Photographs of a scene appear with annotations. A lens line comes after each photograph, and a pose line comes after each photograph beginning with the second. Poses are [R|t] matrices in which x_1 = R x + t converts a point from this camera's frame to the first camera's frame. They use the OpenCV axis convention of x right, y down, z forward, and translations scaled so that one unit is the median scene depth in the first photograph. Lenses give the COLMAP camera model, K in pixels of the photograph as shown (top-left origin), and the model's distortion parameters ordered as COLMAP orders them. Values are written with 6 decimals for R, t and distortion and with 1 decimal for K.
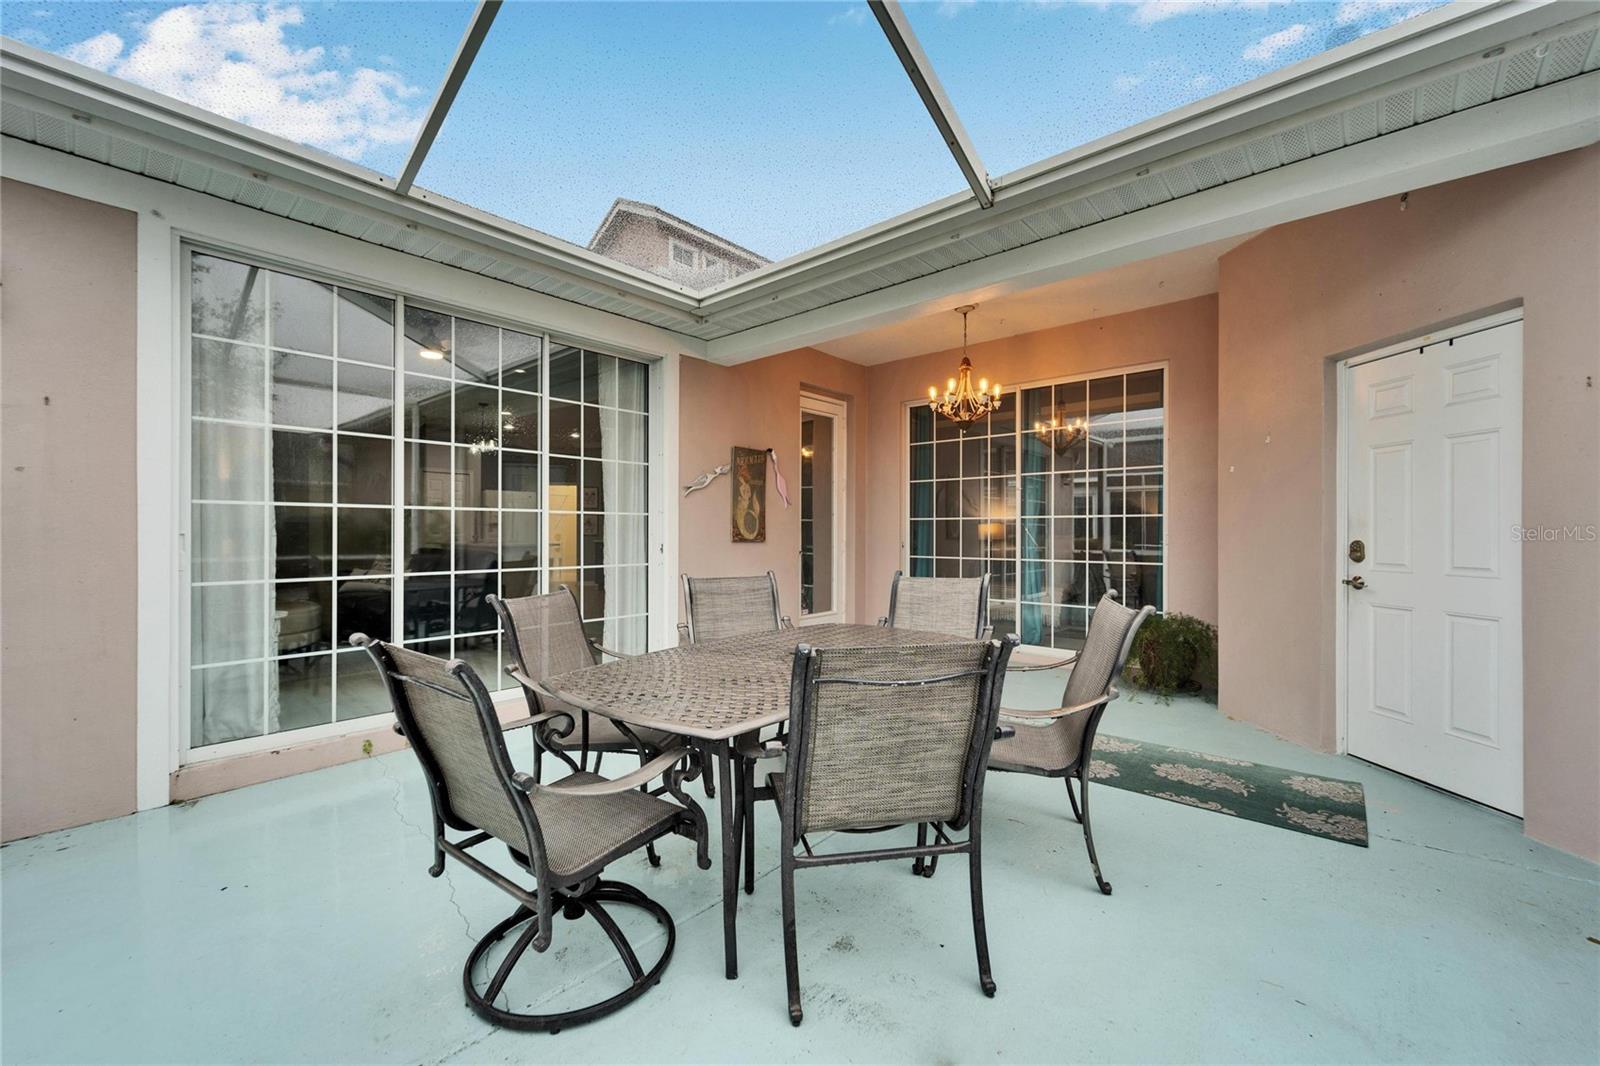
lens RADIAL K [[649.9, 0, 794.3], [0, 649.9, 538.0], [0, 0, 1]] dist [-0.000341, -0.000033]
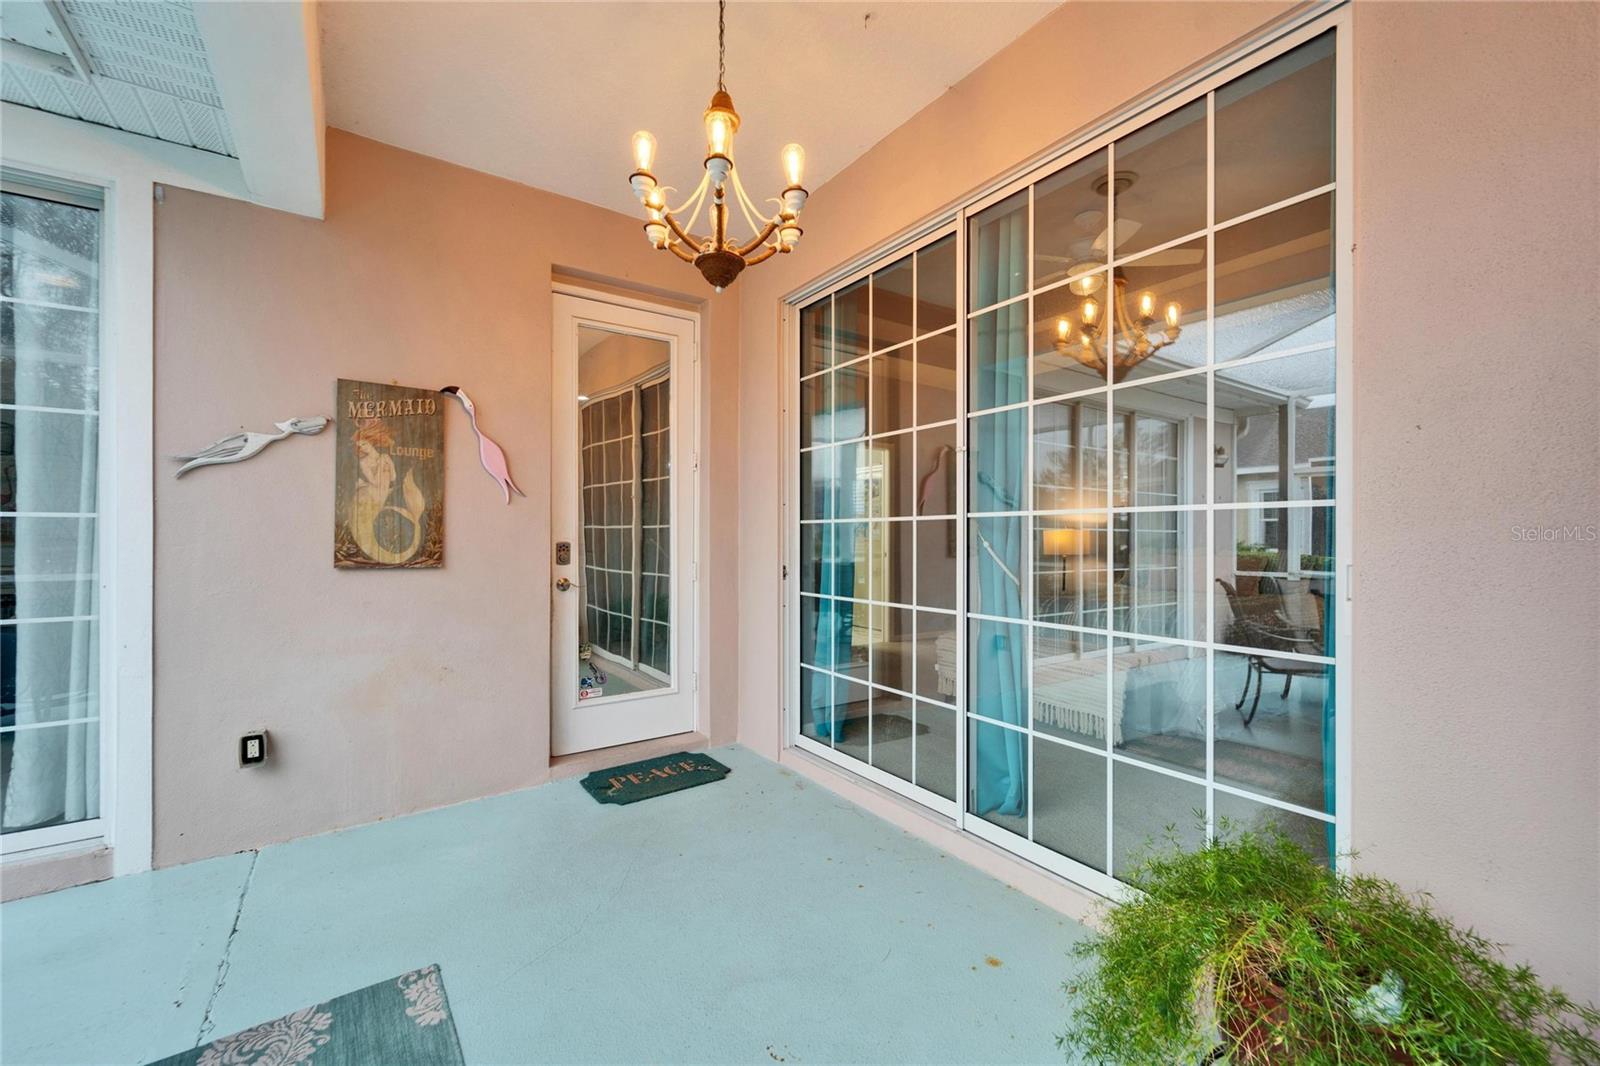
lens RADIAL K [[649.9, 0, 791.0], [0, 649.9, 529.6], [0, 0, 1]] dist [-0.000341, -0.000033]
pose [[0.970328, -0.006286, -0.241710, 0.396183], [0.001841, 0.999825, -0.018613, -0.016162], [0.241784, 0.017616, 0.970170, 0.651158]]
